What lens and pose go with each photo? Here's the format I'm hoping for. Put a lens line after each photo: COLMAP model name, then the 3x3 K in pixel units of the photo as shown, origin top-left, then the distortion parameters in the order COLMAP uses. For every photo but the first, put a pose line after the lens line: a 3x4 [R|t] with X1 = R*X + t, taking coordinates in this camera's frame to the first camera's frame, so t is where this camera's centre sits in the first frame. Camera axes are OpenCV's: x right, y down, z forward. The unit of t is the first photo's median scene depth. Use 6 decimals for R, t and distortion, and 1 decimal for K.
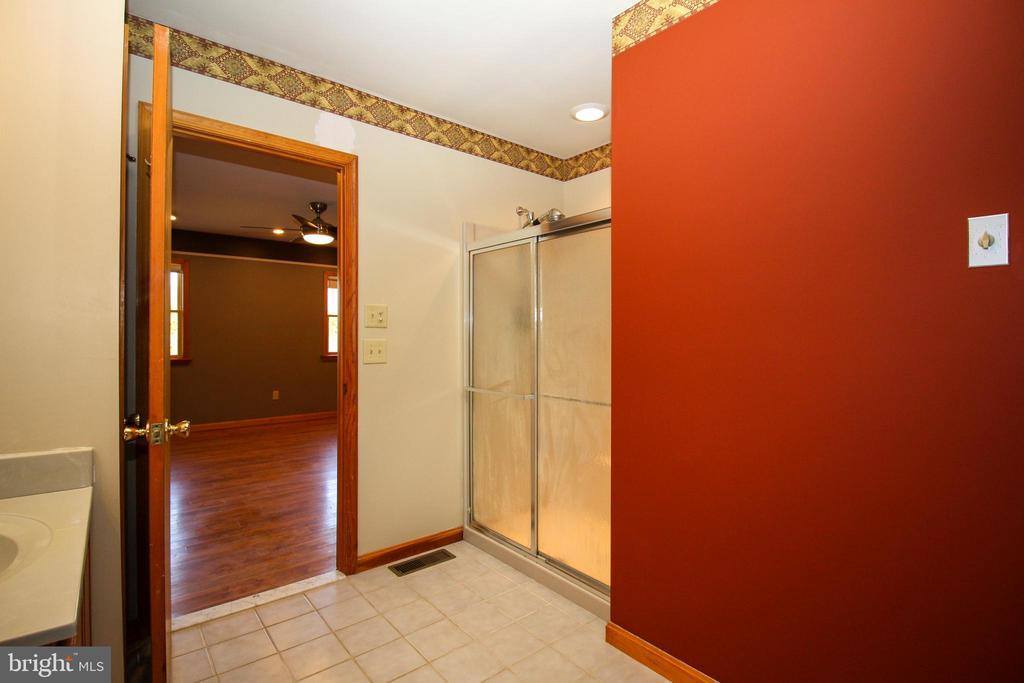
lens RADIAL K [[491.7, 0, 514.0], [0, 491.7, 338.7], [0, 0, 1]] dist [-0.005127, -0.002426]
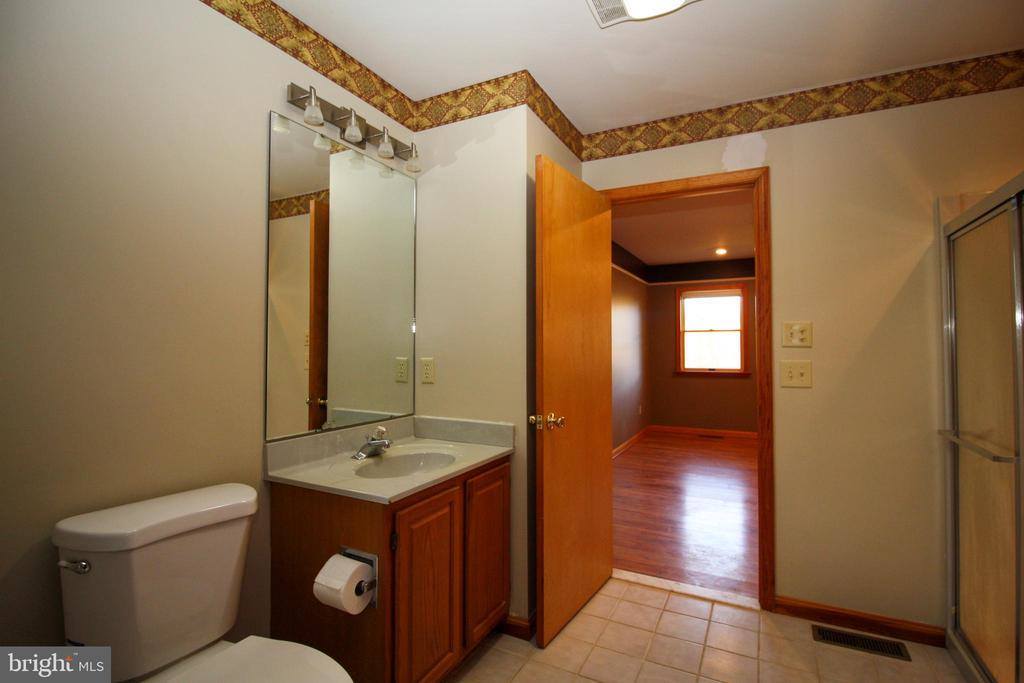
lens RADIAL K [[491.7, 0, 517.8], [0, 491.7, 340.9], [0, 0, 1]] dist [-0.005127, -0.002426]
pose [[0.380058, -0.017771, -0.924792, 0.355503], [-0.002791, 0.999789, -0.020359, -0.014589], [0.924959, 0.010319, 0.379928, 0.190881]]
